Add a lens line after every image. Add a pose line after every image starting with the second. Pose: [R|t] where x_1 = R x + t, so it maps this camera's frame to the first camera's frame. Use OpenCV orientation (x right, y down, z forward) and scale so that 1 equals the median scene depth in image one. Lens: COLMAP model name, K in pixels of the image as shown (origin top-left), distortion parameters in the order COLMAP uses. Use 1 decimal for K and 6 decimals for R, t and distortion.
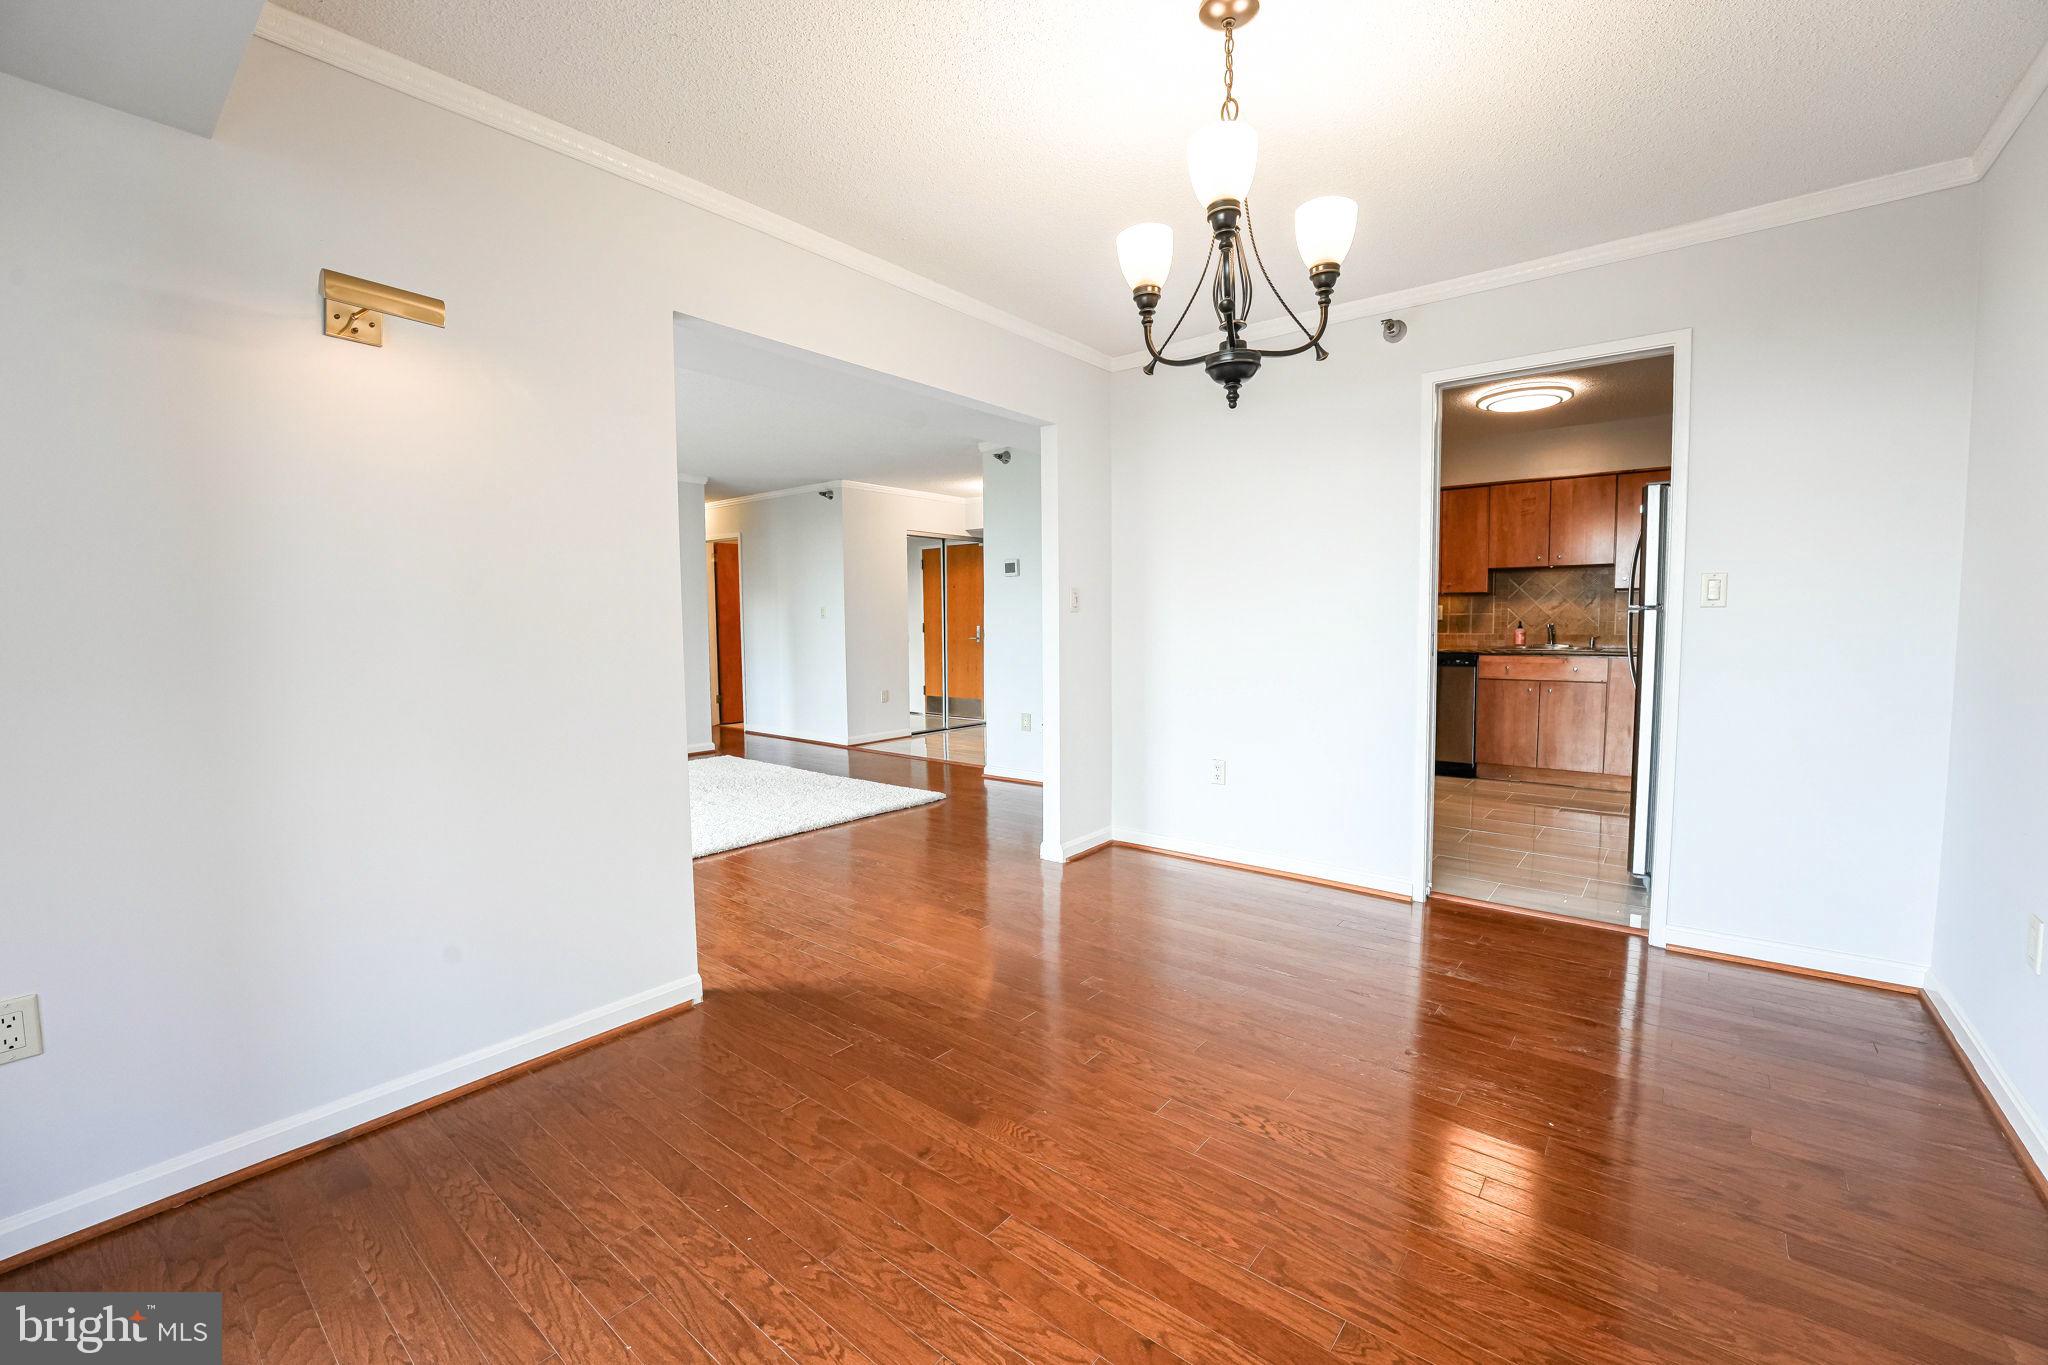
lens RADIAL K [[817.1, 0, 1015.8], [0, 817.1, 677.7], [0, 0, 1]] dist [-0.033156, -0.000116]
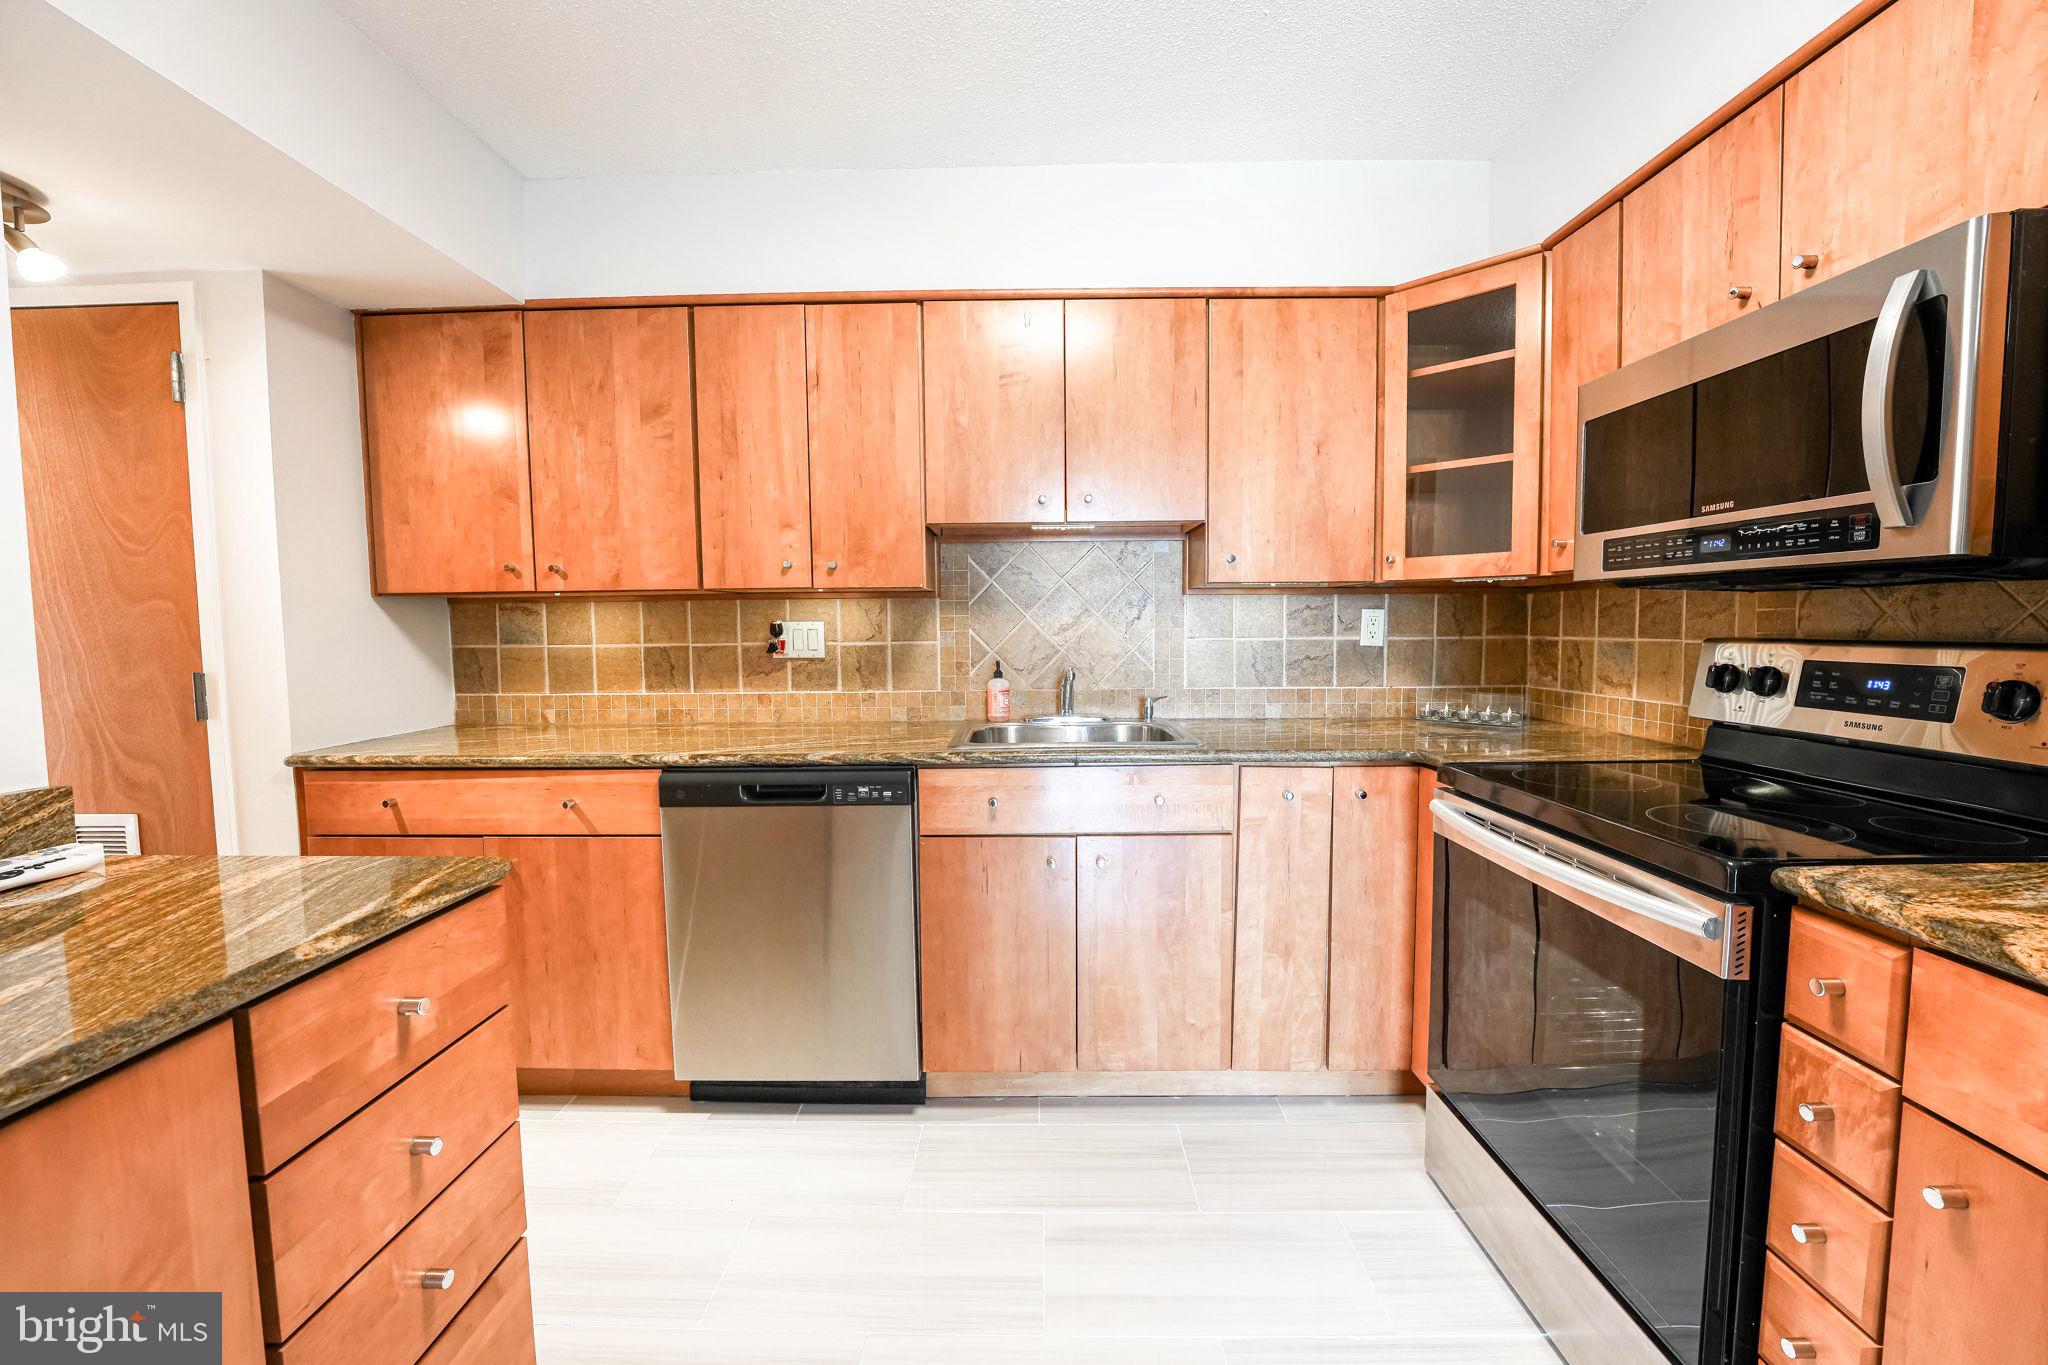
lens RADIAL K [[852.4, 0, 1024.0], [0, 852.4, 682.5], [0, 0, 1]] dist [-0.000489, -0.000027]
pose [[0.779041, -0.041509, 0.625598, 0.372548], [0.050190, 0.998733, 0.003767, -0.061781], [-0.624961, 0.028464, 0.780137, 0.669589]]
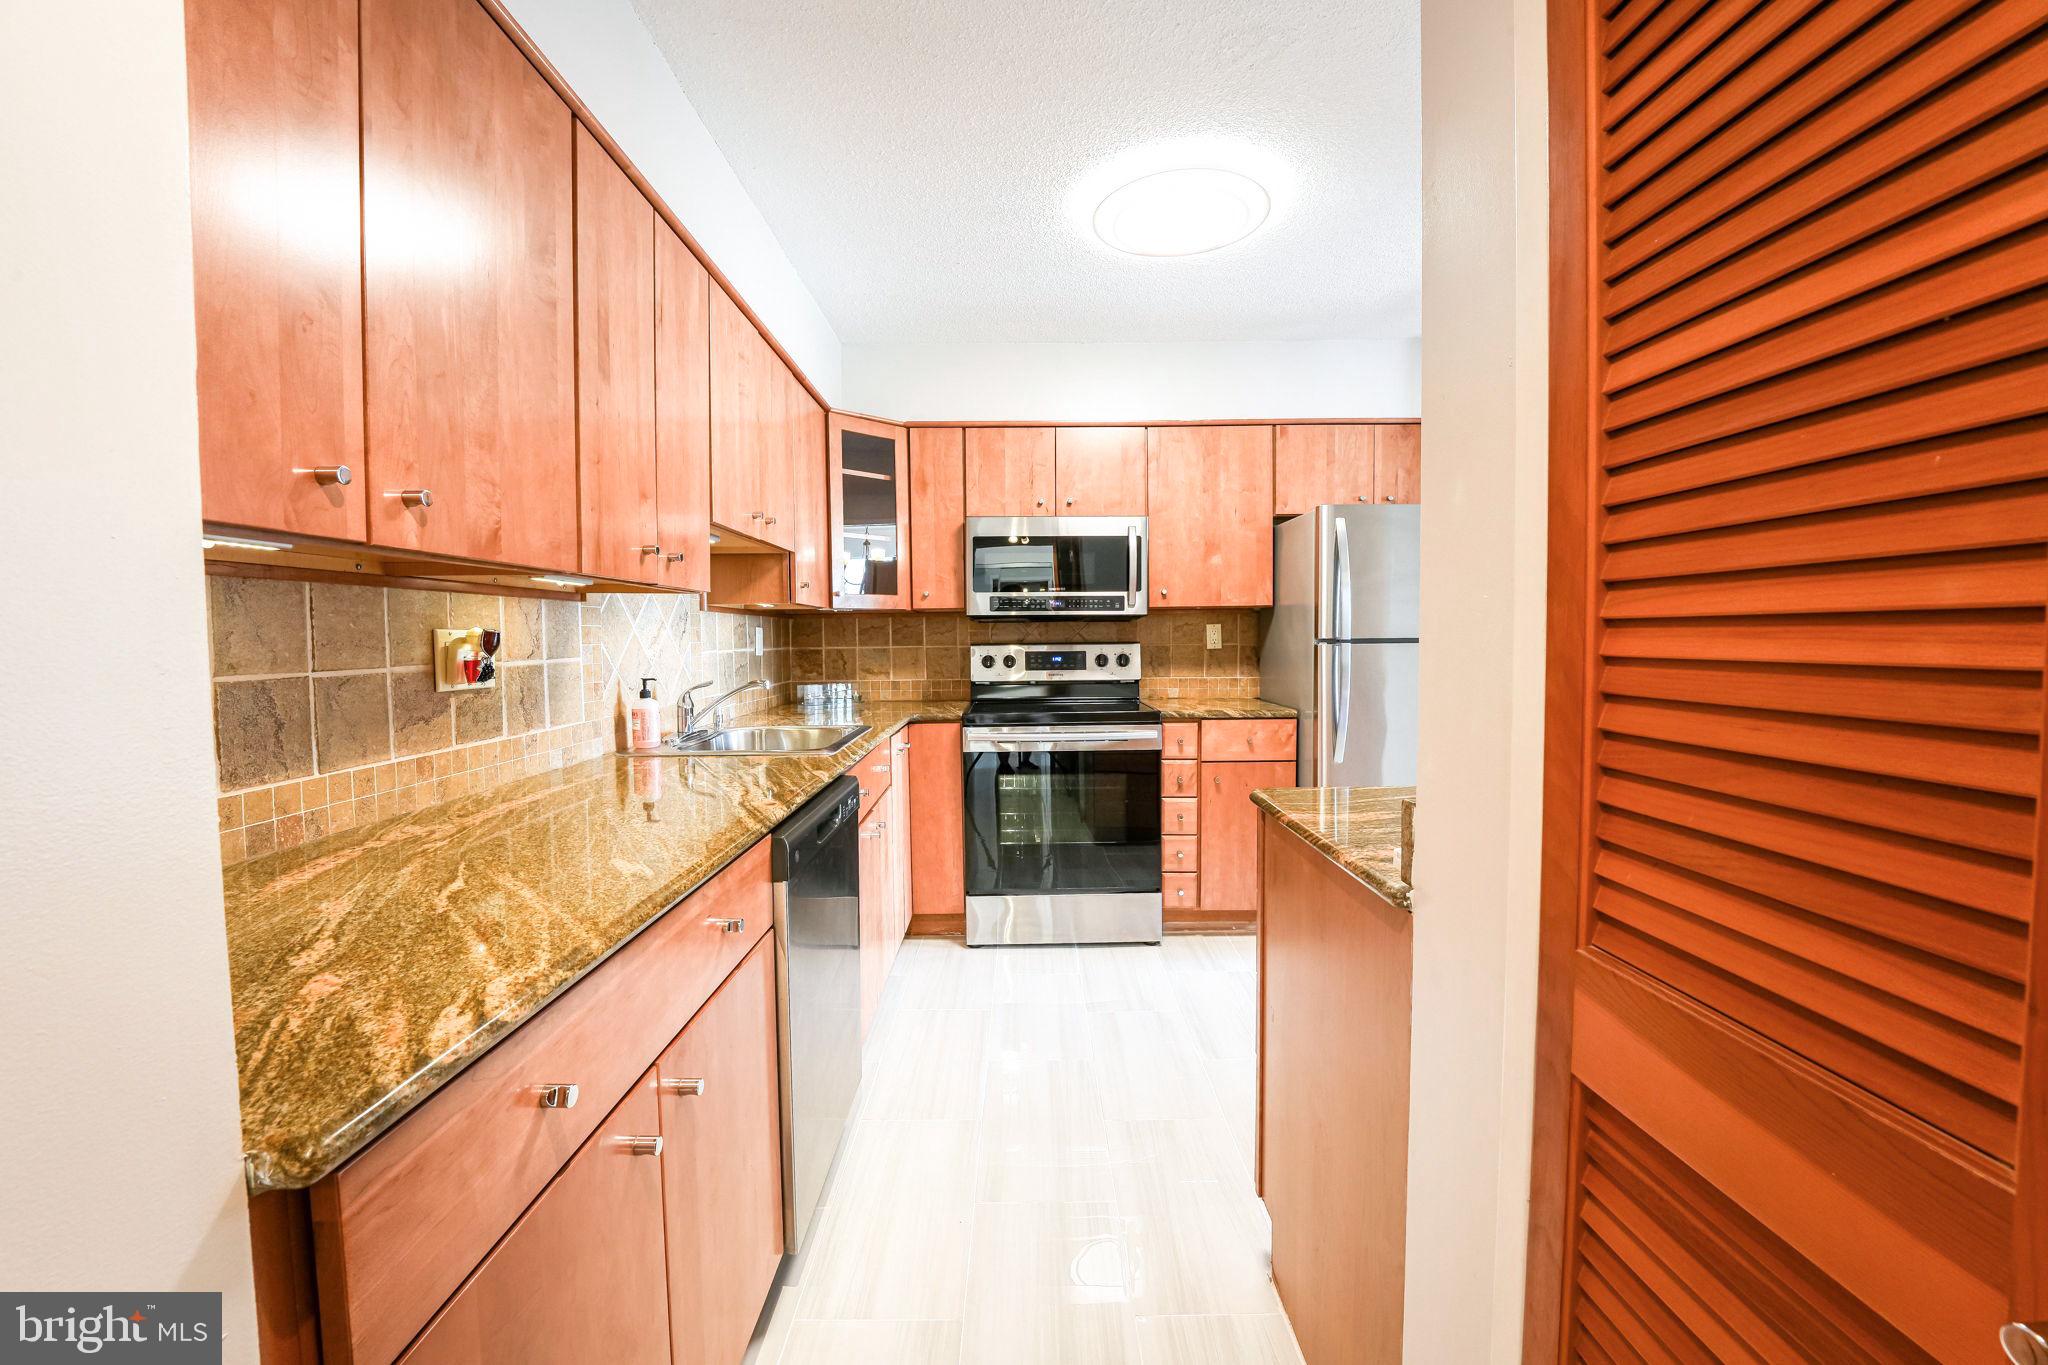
lens RADIAL K [[852.4, 0, 1024.0], [0, 852.4, 682.5], [0, 0, 1]] dist [-0.000489, -0.000027]
pose [[-0.650555, -0.026301, 0.759004, 0.231179], [0.073696, 0.992497, 0.097559, -0.096496], [-0.755875, 0.119403, -0.643736, 1.160156]]
